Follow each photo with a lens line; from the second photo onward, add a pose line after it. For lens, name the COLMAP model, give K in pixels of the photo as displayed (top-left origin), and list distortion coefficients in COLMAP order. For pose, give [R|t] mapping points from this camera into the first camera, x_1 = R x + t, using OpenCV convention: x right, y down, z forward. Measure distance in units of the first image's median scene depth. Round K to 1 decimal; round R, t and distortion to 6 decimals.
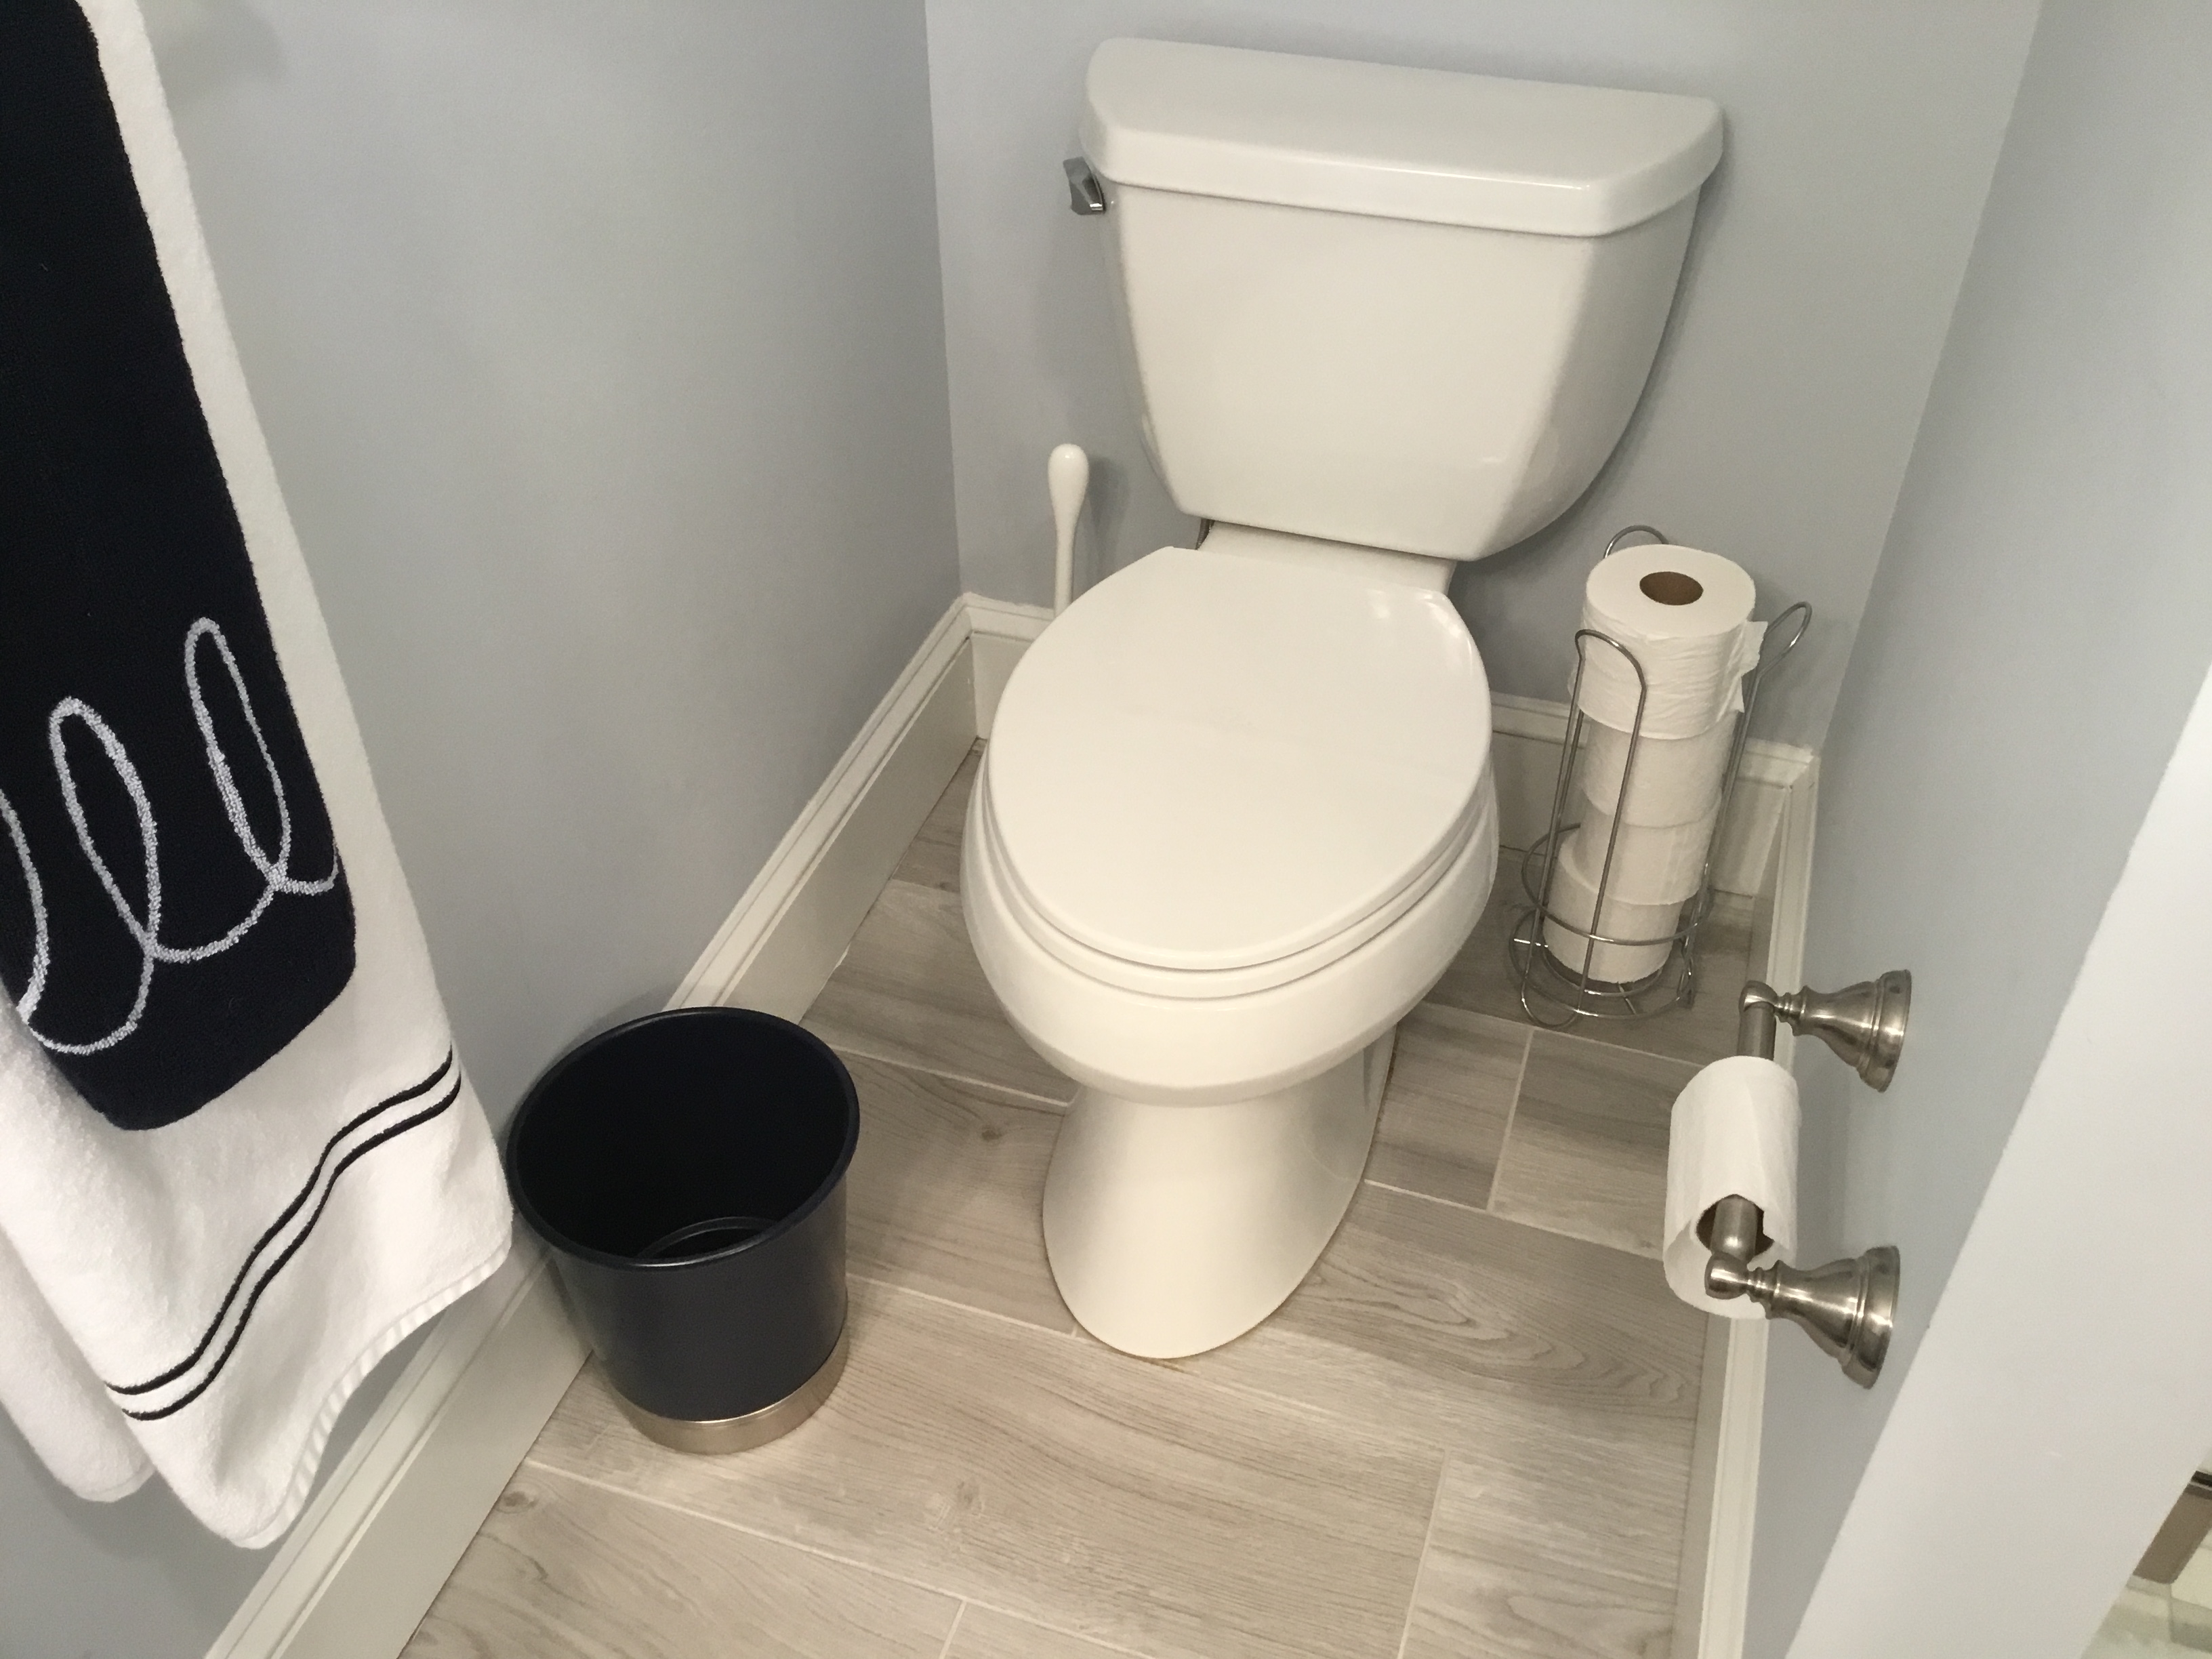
lens RADIAL K [[2011.3, 0, 1106.0], [0, 2011.3, 829.5], [0, 0, 1]] dist [0.131170, -0.213580]
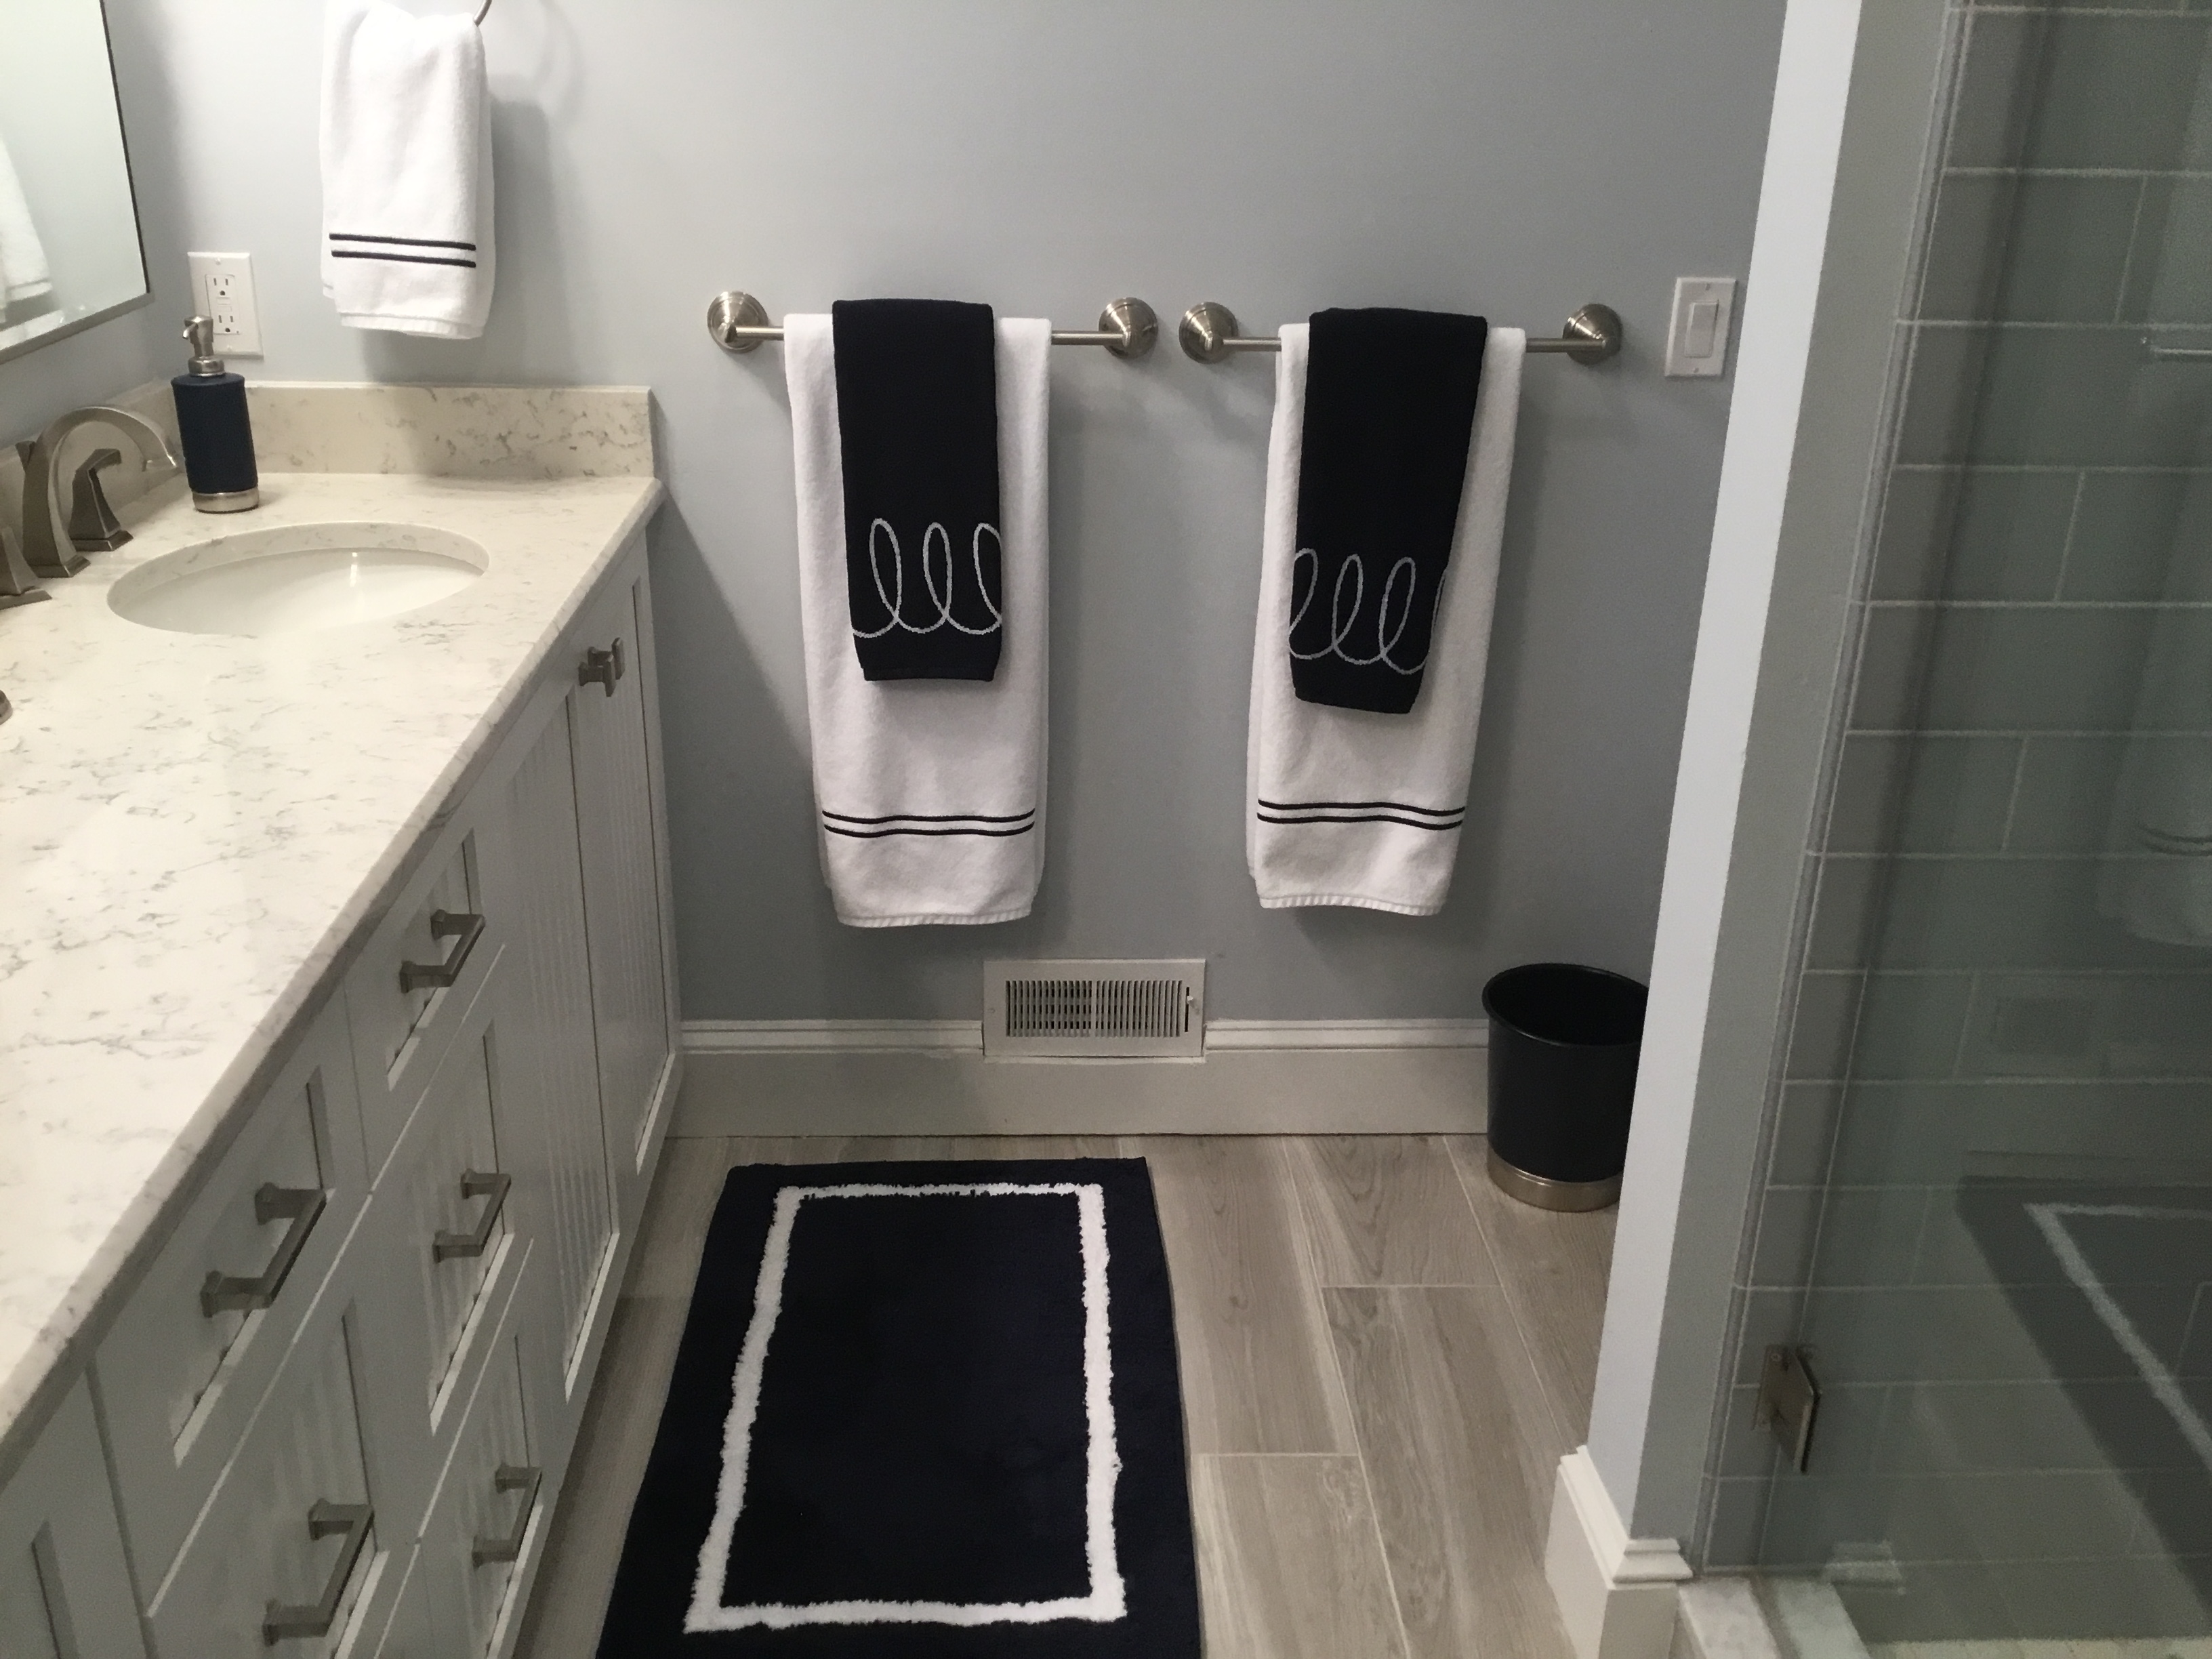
lens RADIAL K [[2011.3, 0, 1106.0], [0, 2011.3, 829.5], [0, 0, 1]] dist [0.131170, -0.213580]
pose [[0.359972, 0.376020, -0.853832, 2.022113], [-0.620358, 0.780023, 0.081975, 0.233322], [0.696833, 0.500173, 0.514053, -0.607148]]
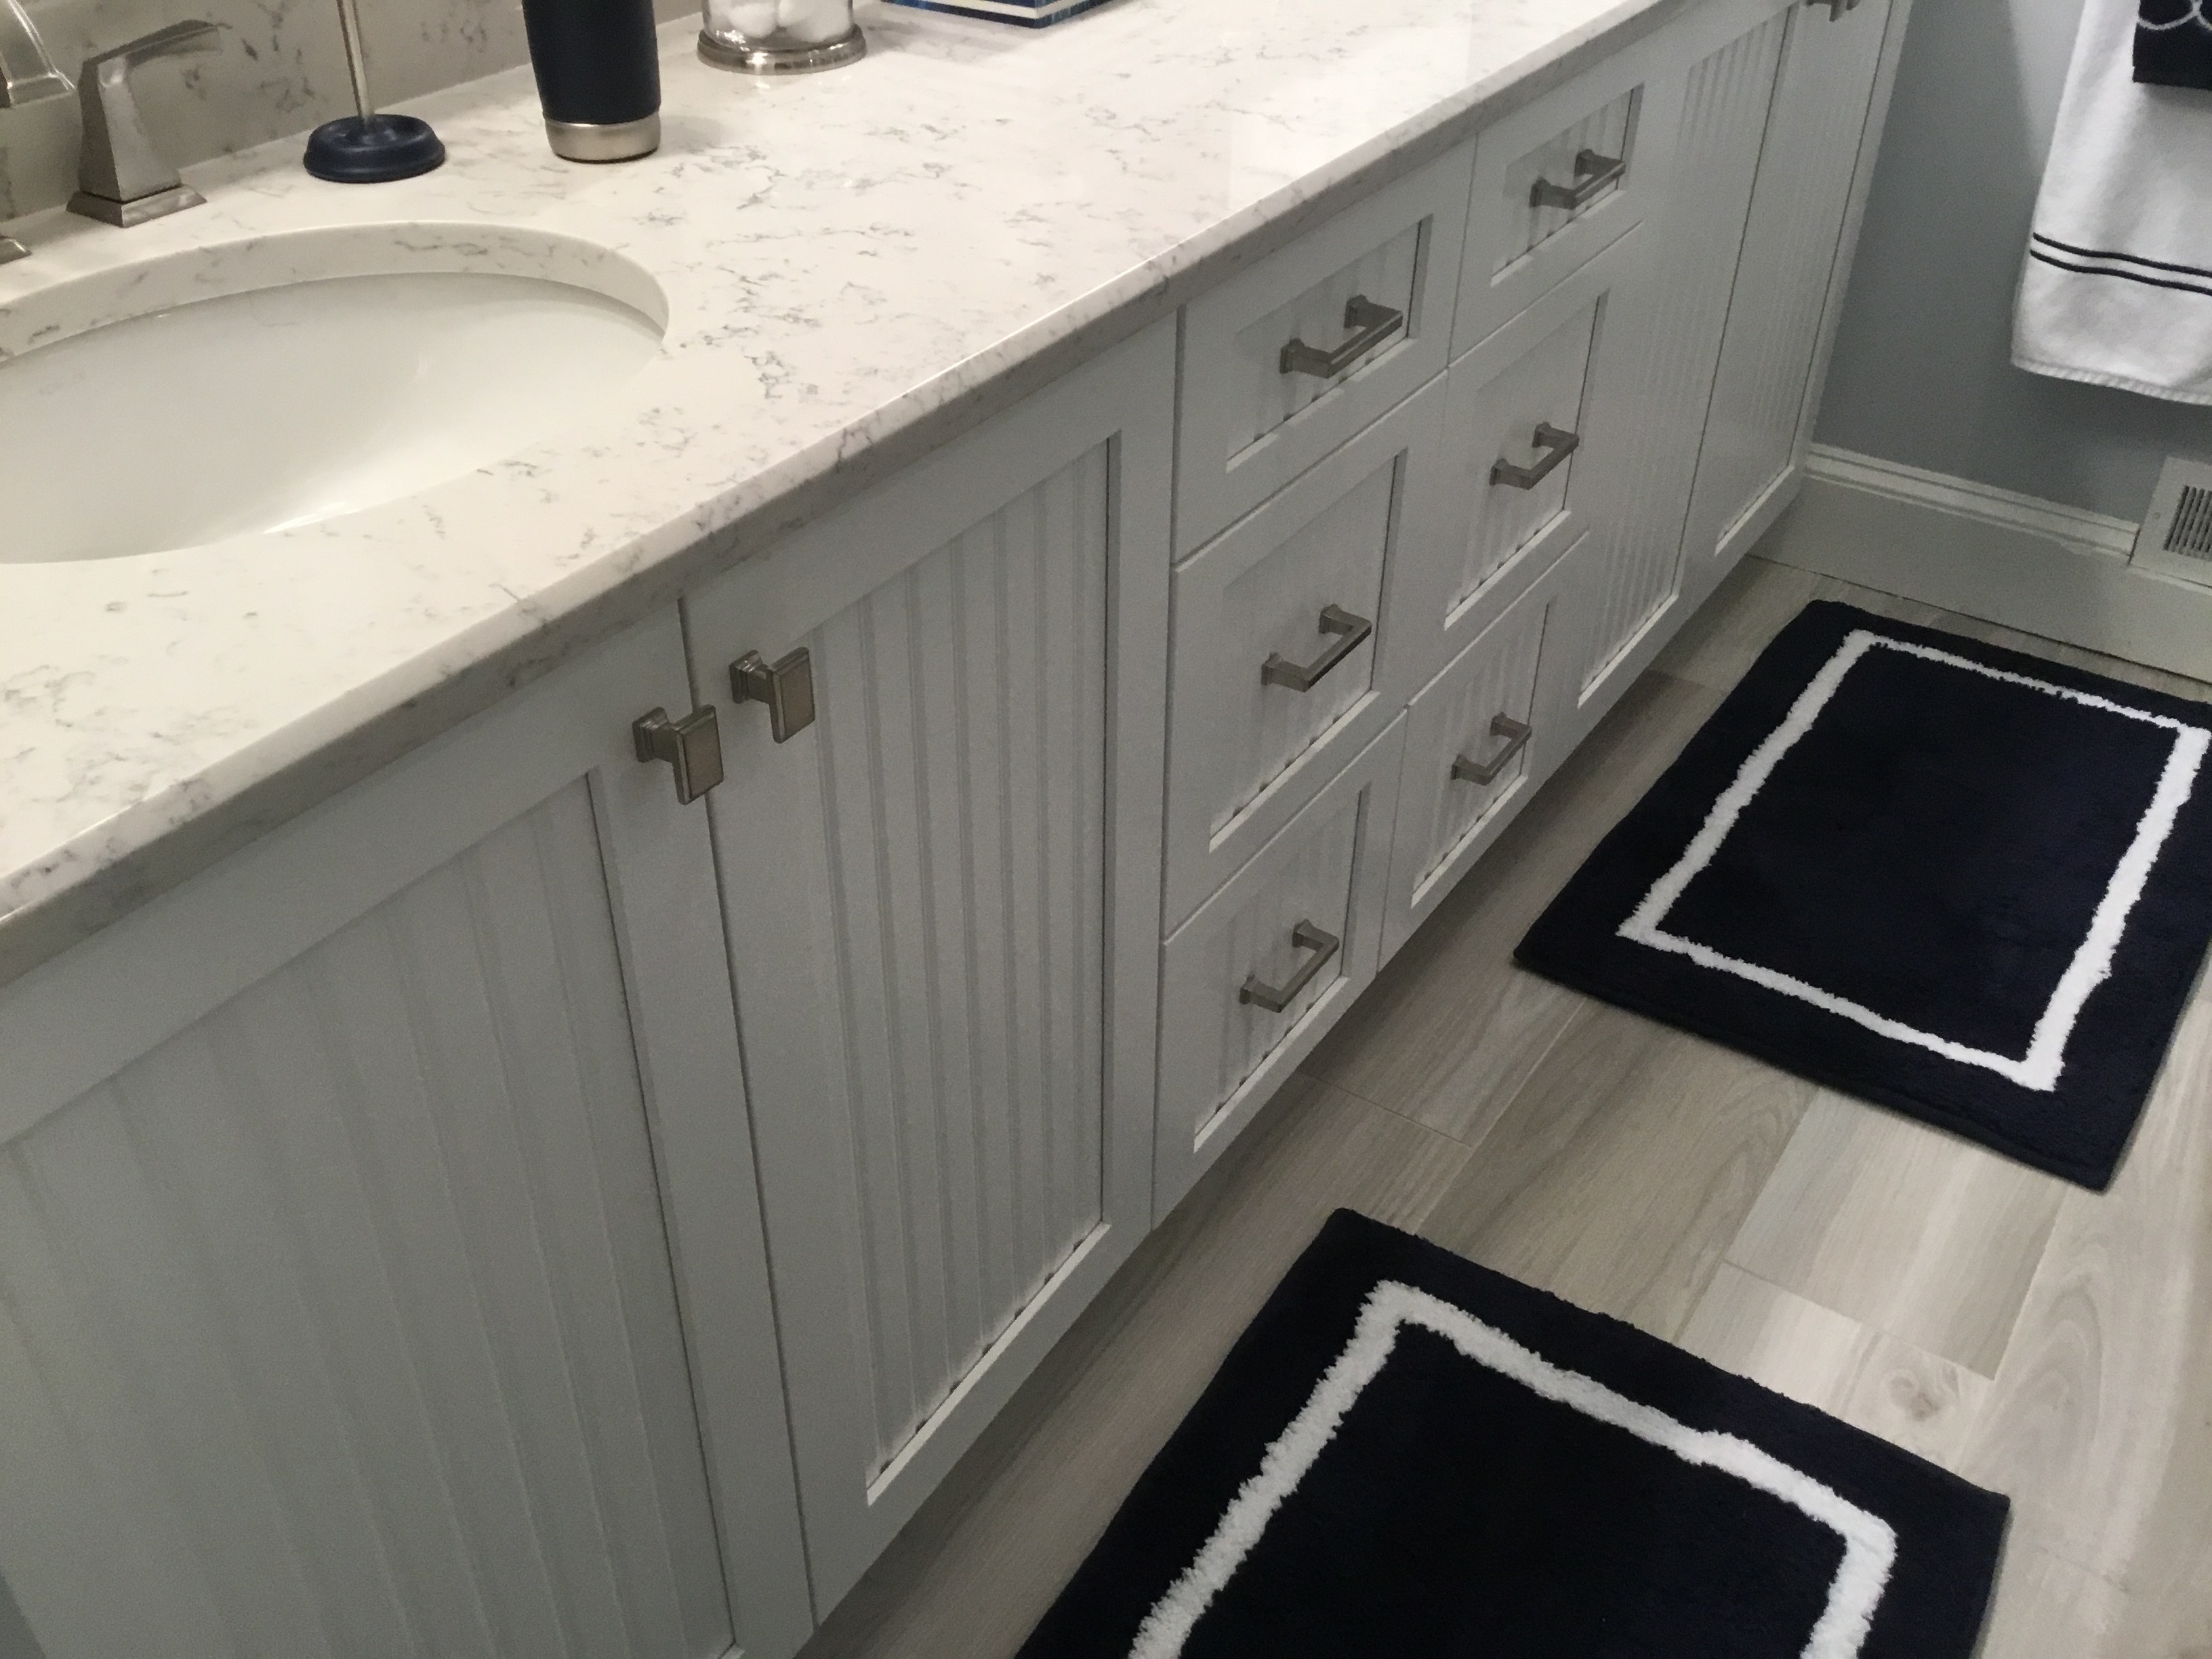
lens RADIAL K [[2059.0, 0, 1066.0], [0, 2059.0, 831.4], [0, 0, 1]] dist [-0.000718, -0.021818]
pose [[-0.269862, 0.568926, -0.776851, 2.246709], [-0.624973, 0.510265, 0.590795, 0.313333], [0.732518, 0.644944, 0.217863, -0.402397]]
